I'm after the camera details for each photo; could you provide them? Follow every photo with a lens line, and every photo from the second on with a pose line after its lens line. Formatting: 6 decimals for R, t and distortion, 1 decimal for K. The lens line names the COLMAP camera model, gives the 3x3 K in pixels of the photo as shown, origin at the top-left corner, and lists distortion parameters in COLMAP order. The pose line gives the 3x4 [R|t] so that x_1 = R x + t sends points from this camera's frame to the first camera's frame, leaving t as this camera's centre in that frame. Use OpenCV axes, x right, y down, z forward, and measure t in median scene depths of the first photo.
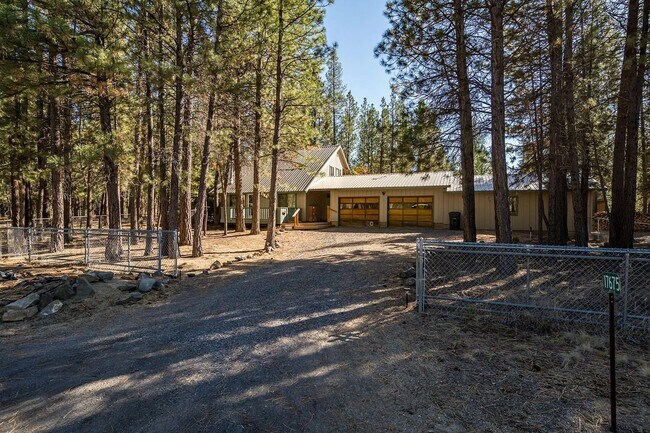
lens RADIAL K [[381.9, 0, 325.0], [0, 381.9, 216.5], [0, 0, 1]] dist [0.001400, 0.000294]
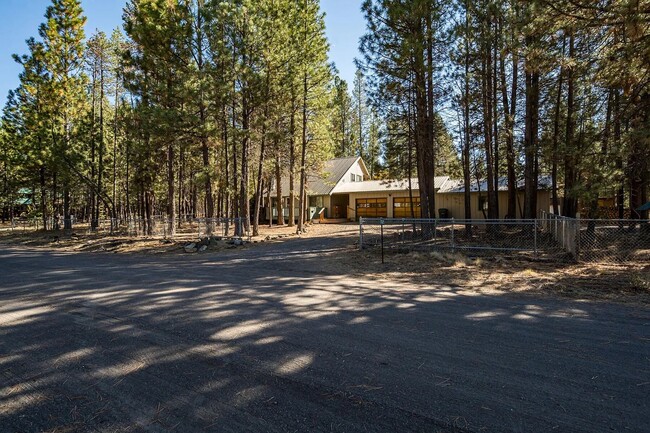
lens RADIAL K [[381.9, 0, 325.0], [0, 381.9, 216.5], [0, 0, 1]] dist [0.001400, 0.000294]
pose [[0.994714, -0.010670, -0.102130, 0.069208], [0.010424, 0.999941, -0.002947, 0.013294], [0.102155, 0.001867, 0.994767, -0.314169]]
